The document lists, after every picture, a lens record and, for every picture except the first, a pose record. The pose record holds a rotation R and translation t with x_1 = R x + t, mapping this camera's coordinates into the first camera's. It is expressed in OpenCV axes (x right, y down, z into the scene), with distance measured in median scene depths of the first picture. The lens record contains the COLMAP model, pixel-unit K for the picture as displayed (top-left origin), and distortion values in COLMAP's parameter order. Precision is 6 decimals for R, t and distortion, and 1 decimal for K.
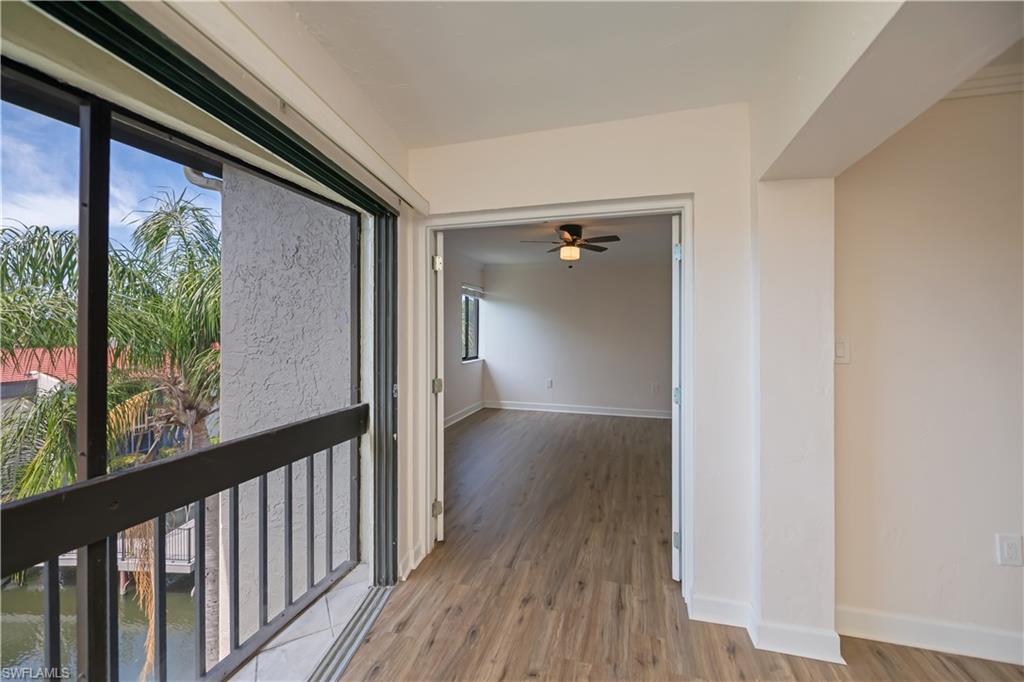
lens RADIAL K [[418.1, 0, 513.2], [0, 418.1, 326.0], [0, 0, 1]] dist [-0.000119, -0.000116]
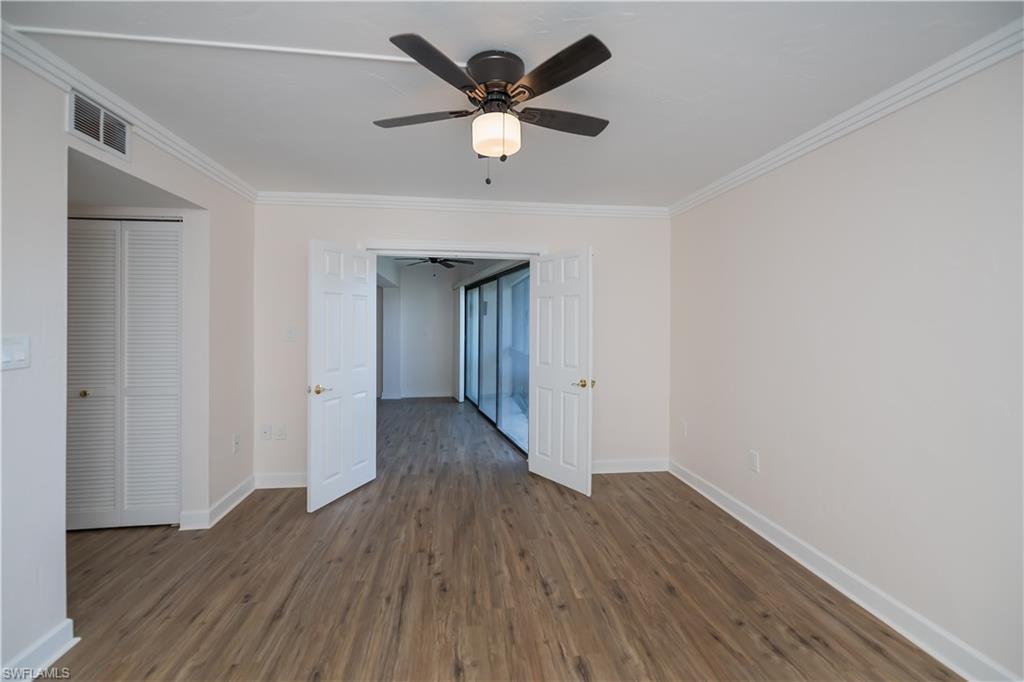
lens RADIAL K [[418.1, 0, 513.2], [0, 418.1, 326.0], [0, 0, 1]] dist [-0.000119, -0.000116]
pose [[-0.914242, -0.000115, -0.405170, 0.125170], [-0.002682, 0.999980, 0.005769, 0.000555], [0.405161, 0.006361, -0.914223, 0.613310]]
